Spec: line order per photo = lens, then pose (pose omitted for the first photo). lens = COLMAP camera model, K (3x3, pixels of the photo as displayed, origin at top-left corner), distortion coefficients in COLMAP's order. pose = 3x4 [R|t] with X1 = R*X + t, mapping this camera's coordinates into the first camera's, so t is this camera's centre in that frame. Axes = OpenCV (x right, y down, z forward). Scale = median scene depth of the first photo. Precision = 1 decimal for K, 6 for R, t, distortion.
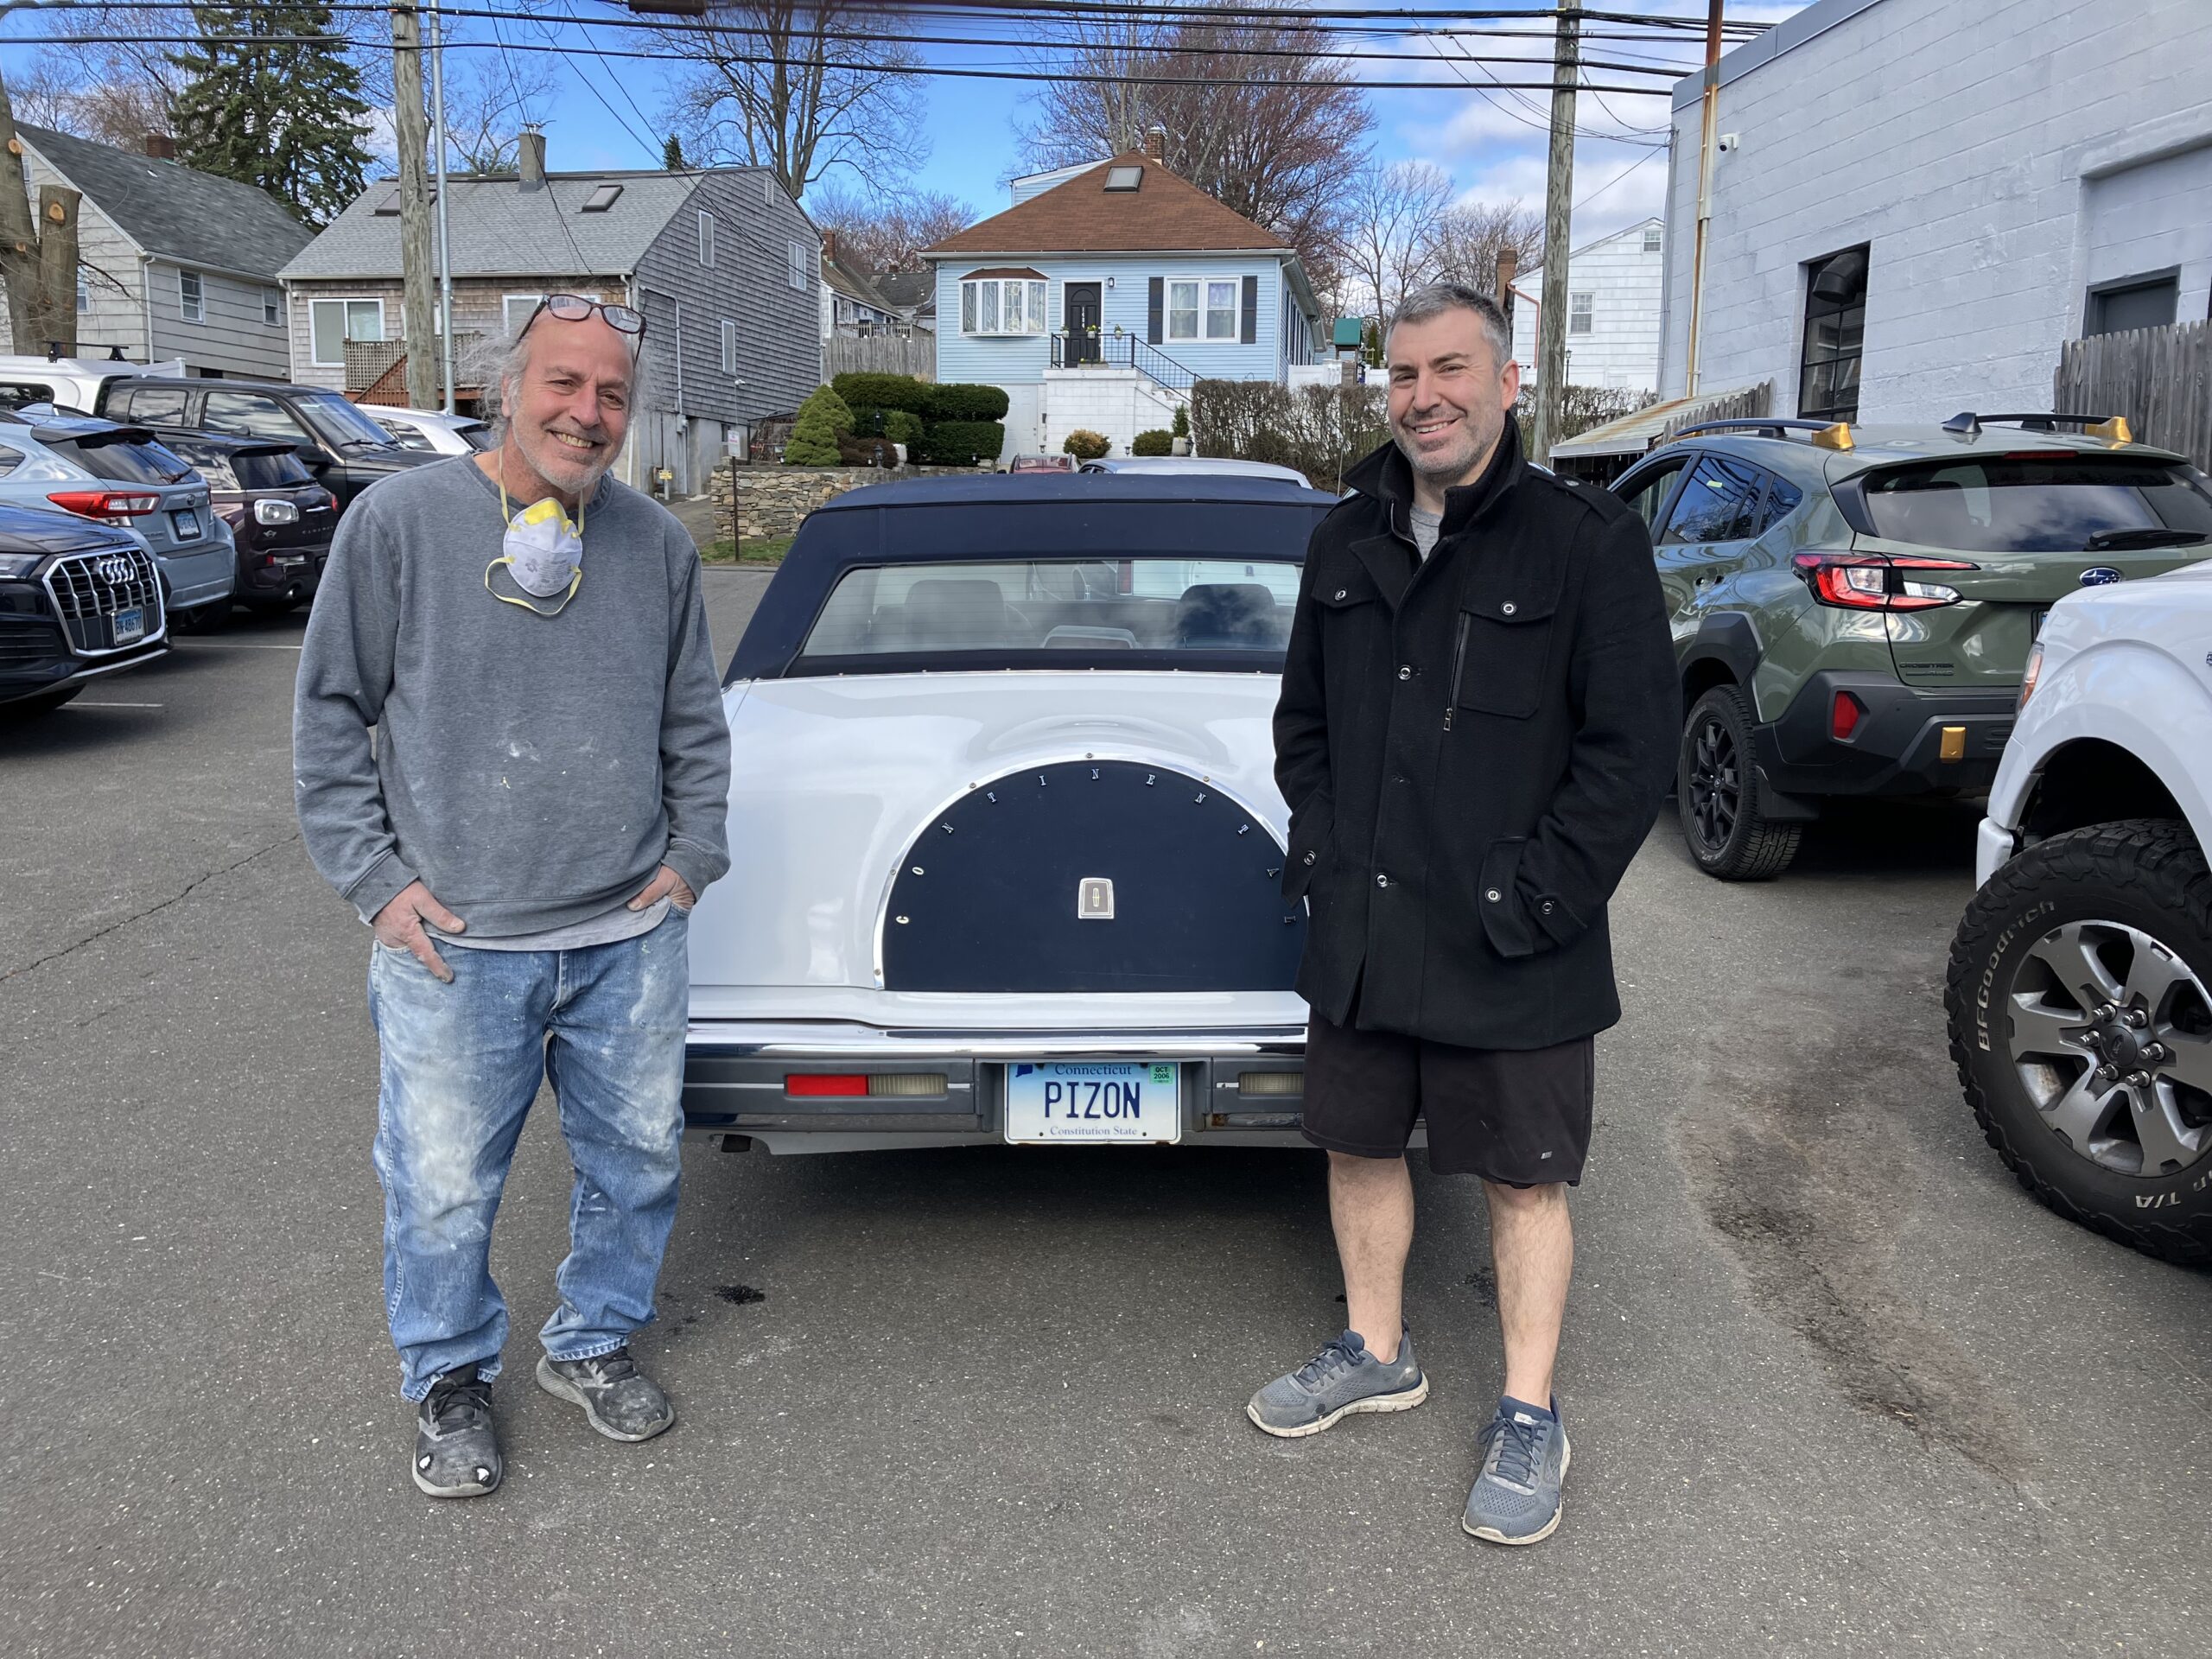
lens RADIAL K [[1826.7, 0, 1114.2], [0, 1826.7, 805.1], [0, 0, 1]] dist [0.038625, -0.009529]
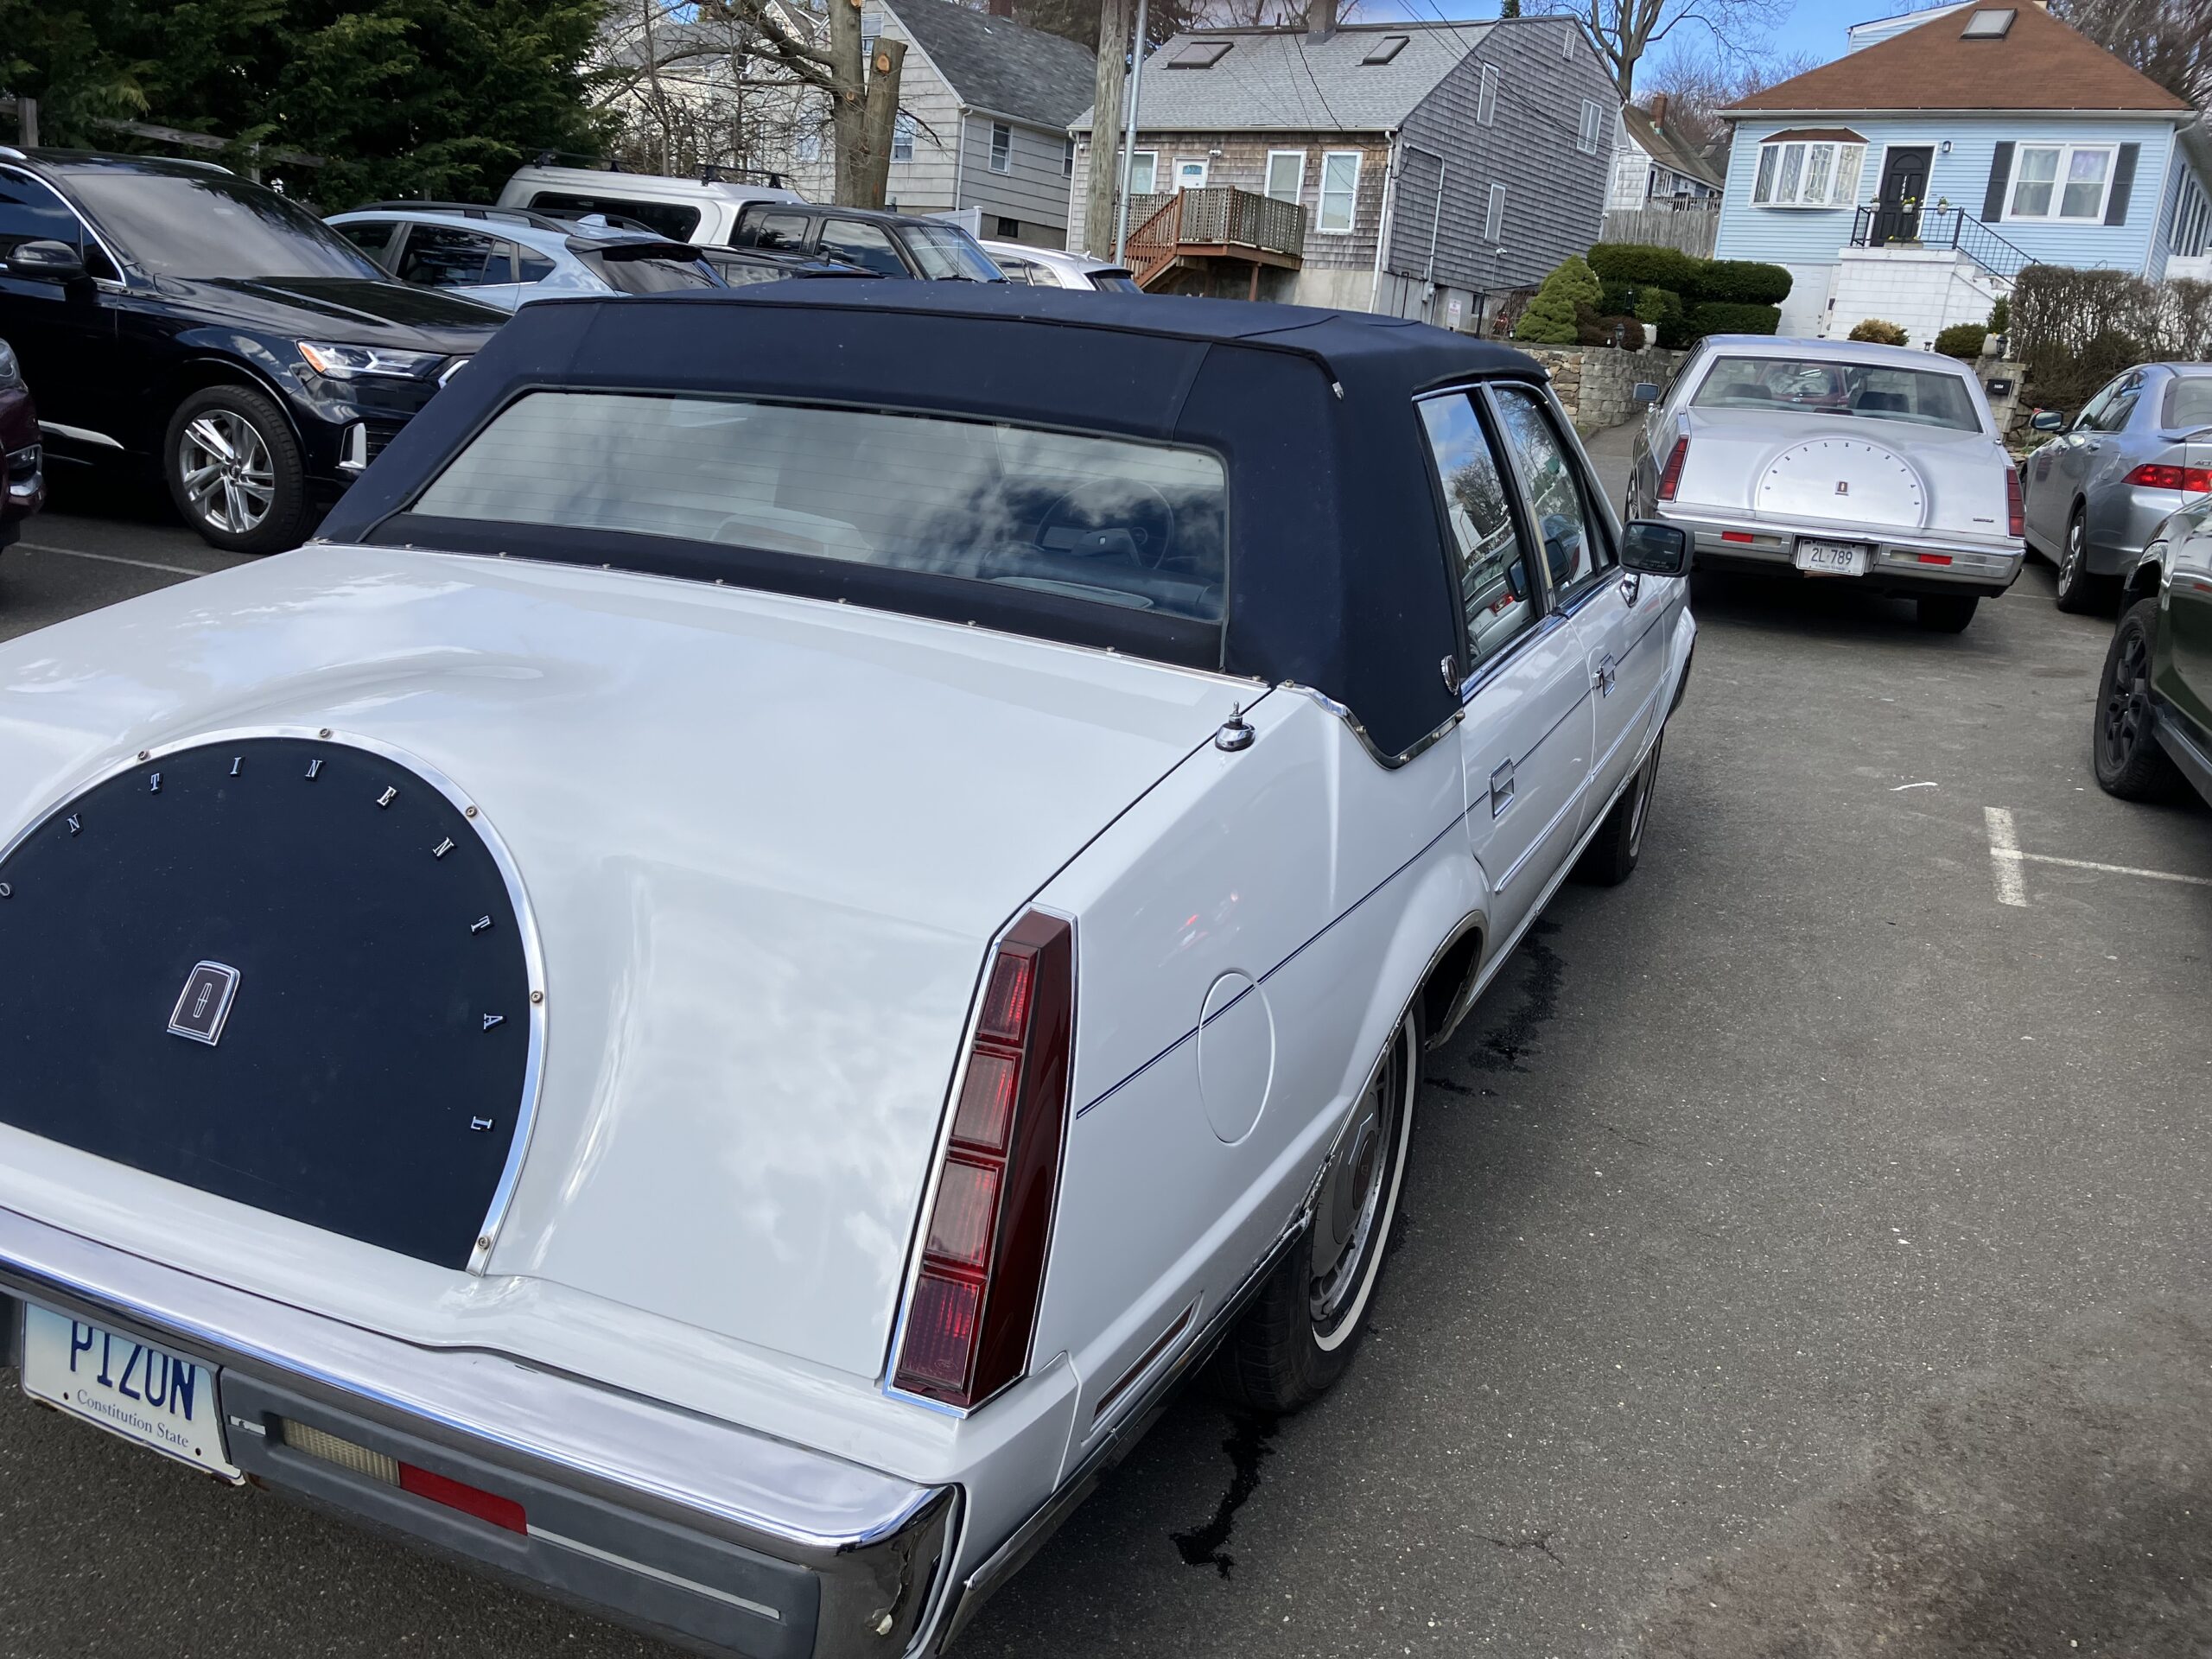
lens RADIAL K [[1867.9, 0, 1102.1], [0, 1867.9, 793.9], [0, 0, 1]] dist [0.013563, 0.009465]
pose [[0.906658, 0.158158, -0.391097, 0.206591], [-0.137525, 0.987229, 0.080413, -0.042332], [0.398820, -0.019122, 0.916830, 0.284660]]
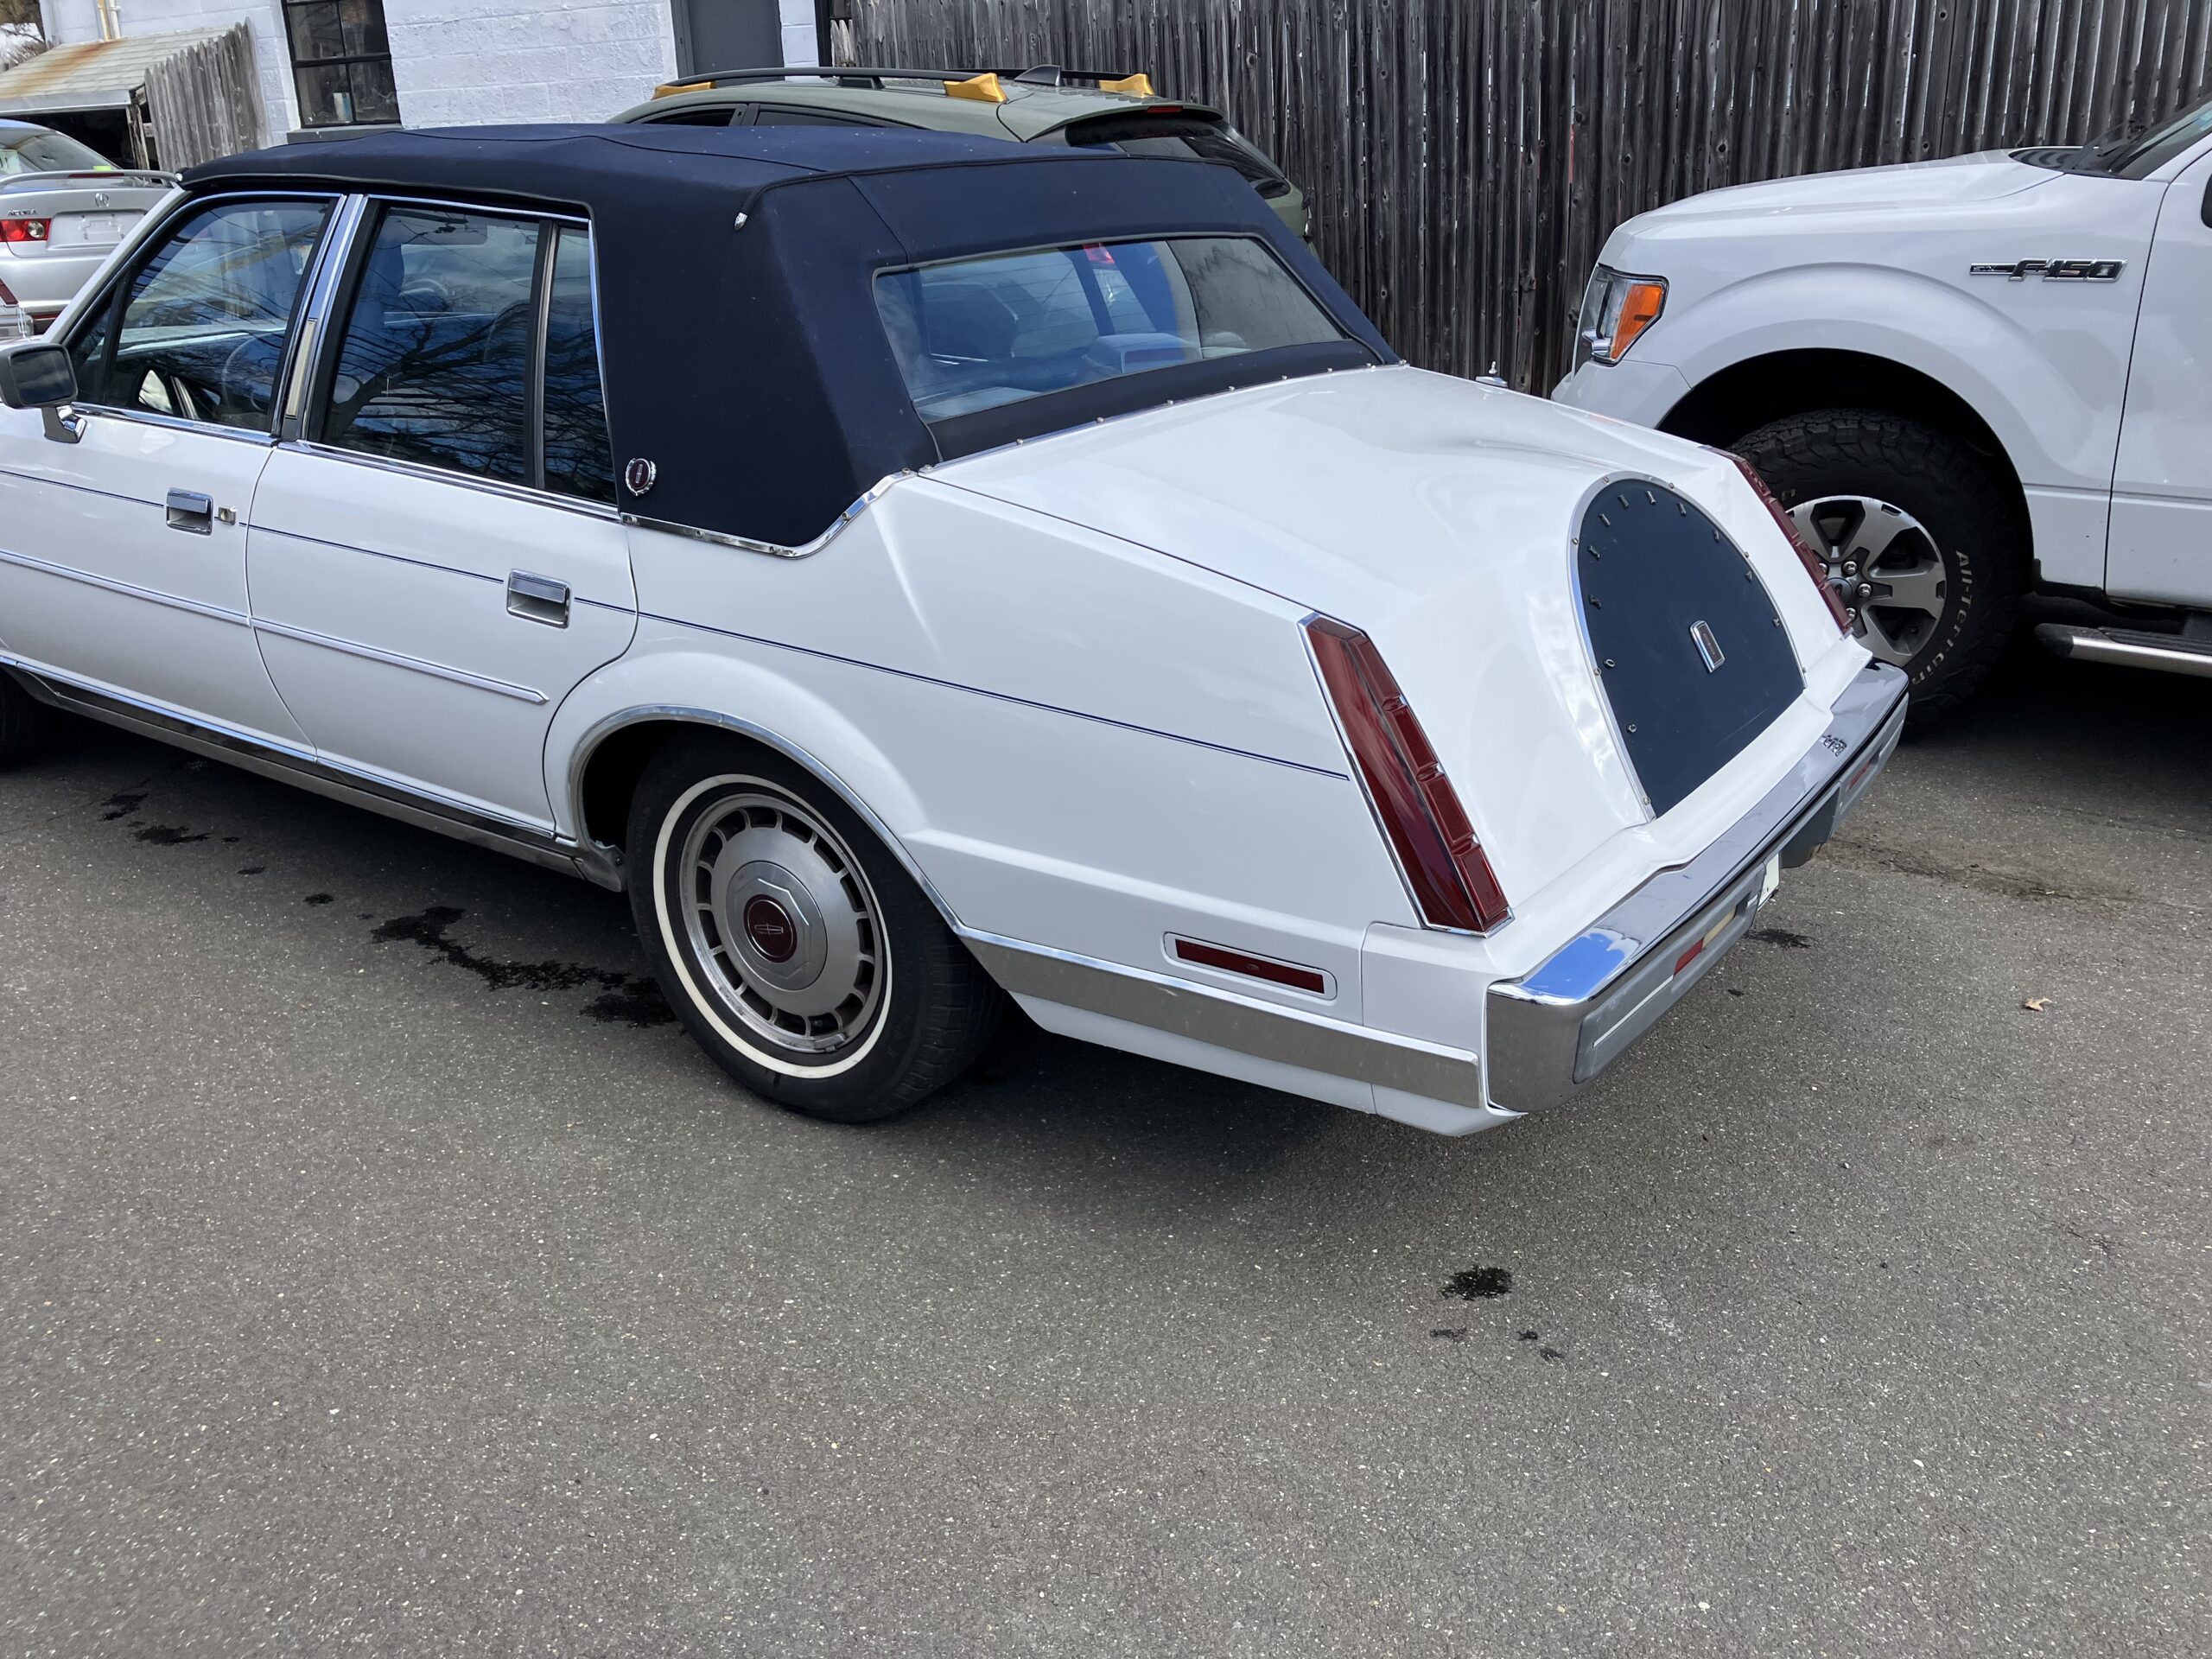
lens RADIAL K [[1867.9, 0, 1102.1], [0, 1867.9, 793.9], [0, 0, 1]] dist [0.013563, 0.009465]
pose [[0.581640, -0.278195, 0.764397, -0.403415], [0.154599, 0.960379, 0.231885, -0.059621], [-0.798620, -0.016699, 0.601604, 0.333533]]
